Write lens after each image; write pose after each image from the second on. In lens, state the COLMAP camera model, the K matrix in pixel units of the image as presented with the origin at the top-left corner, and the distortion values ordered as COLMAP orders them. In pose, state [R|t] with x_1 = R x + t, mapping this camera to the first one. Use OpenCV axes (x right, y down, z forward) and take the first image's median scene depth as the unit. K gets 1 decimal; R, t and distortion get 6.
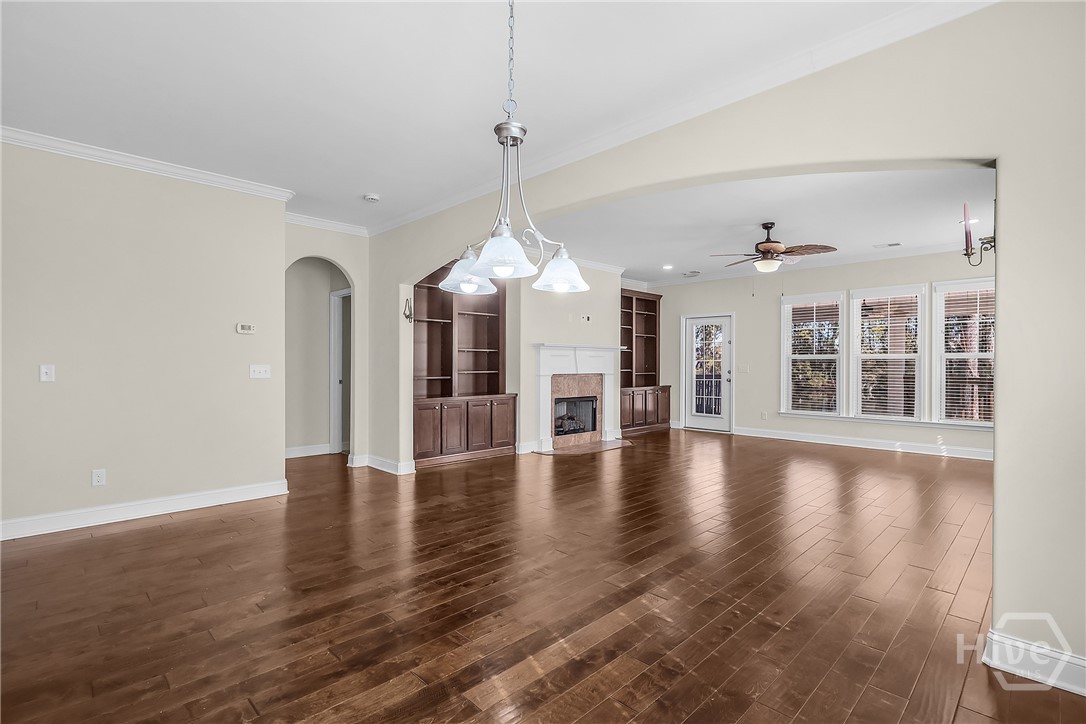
lens RADIAL K [[510.6, 0, 534.8], [0, 510.6, 362.6], [0, 0, 1]] dist [-0.004006, 0.001389]
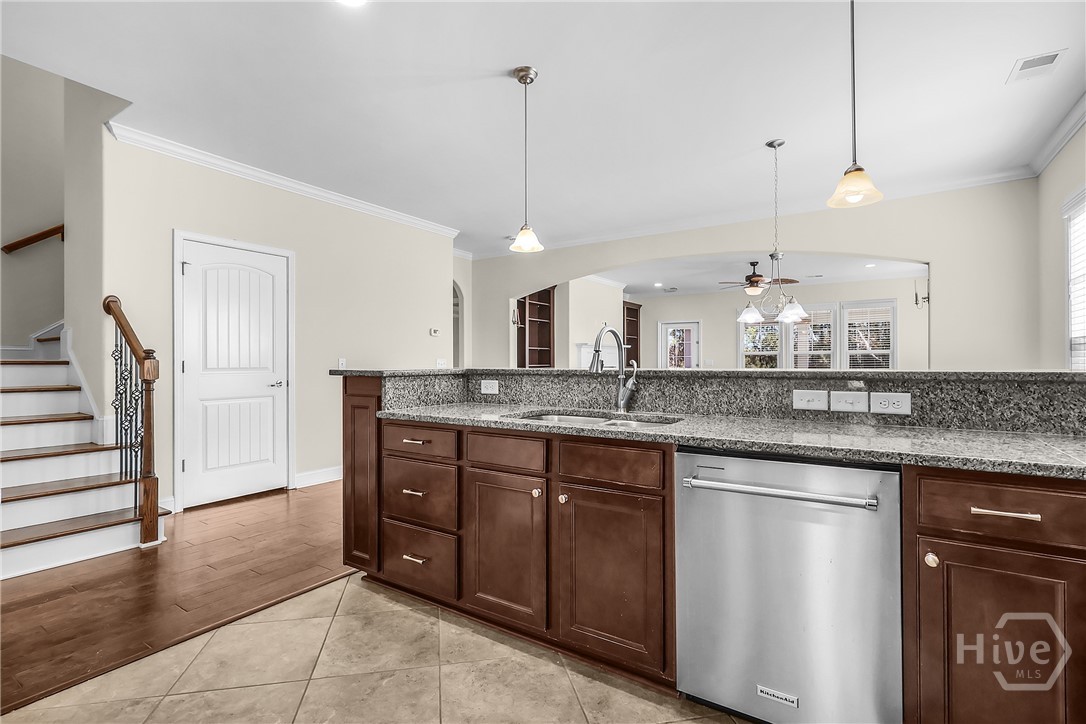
lens RADIAL K [[510.6, 0, 543.0], [0, 510.6, 362.1], [0, 0, 1]] dist [-0.004006, 0.001389]
pose [[0.974244, -0.009815, 0.225281, -0.355552], [0.009629, 0.999952, 0.001922, 0.006201], [-0.225289, 0.000296, 0.974292, -0.227701]]
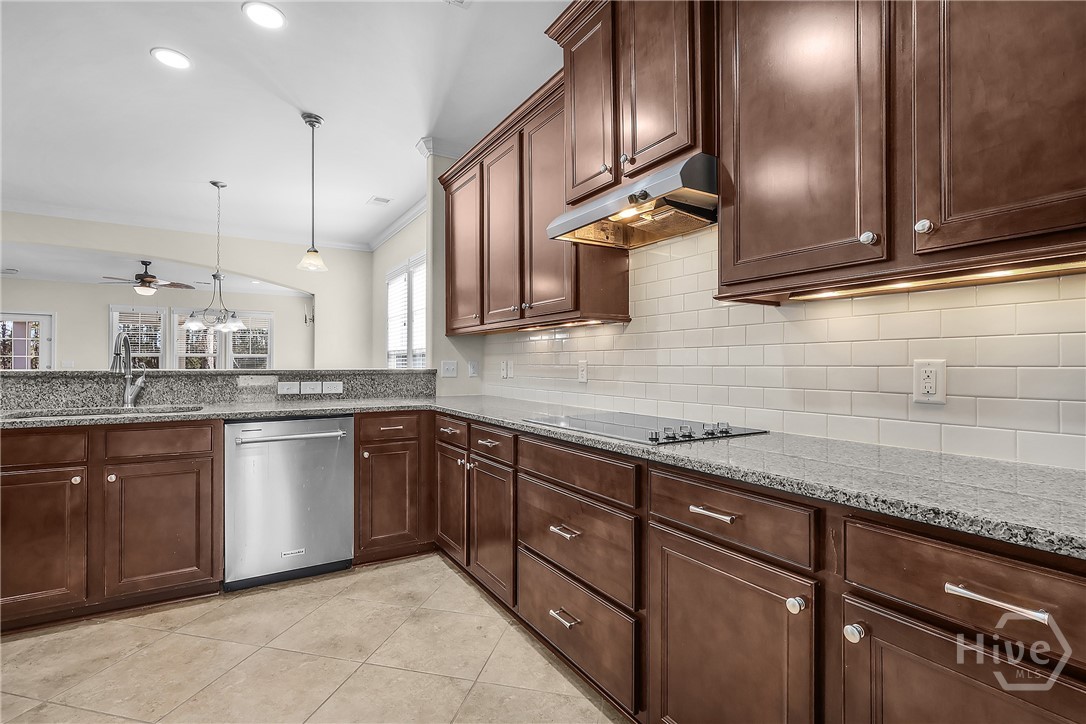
lens RADIAL K [[510.6, 0, 536.8], [0, 510.6, 357.8], [0, 0, 1]] dist [-0.004006, 0.001389]
pose [[0.216643, 0.005488, 0.976235, -0.532433], [-0.001537, 0.999985, -0.005280, 0.004432], [-0.976250, -0.000357, 0.216648, -0.295374]]
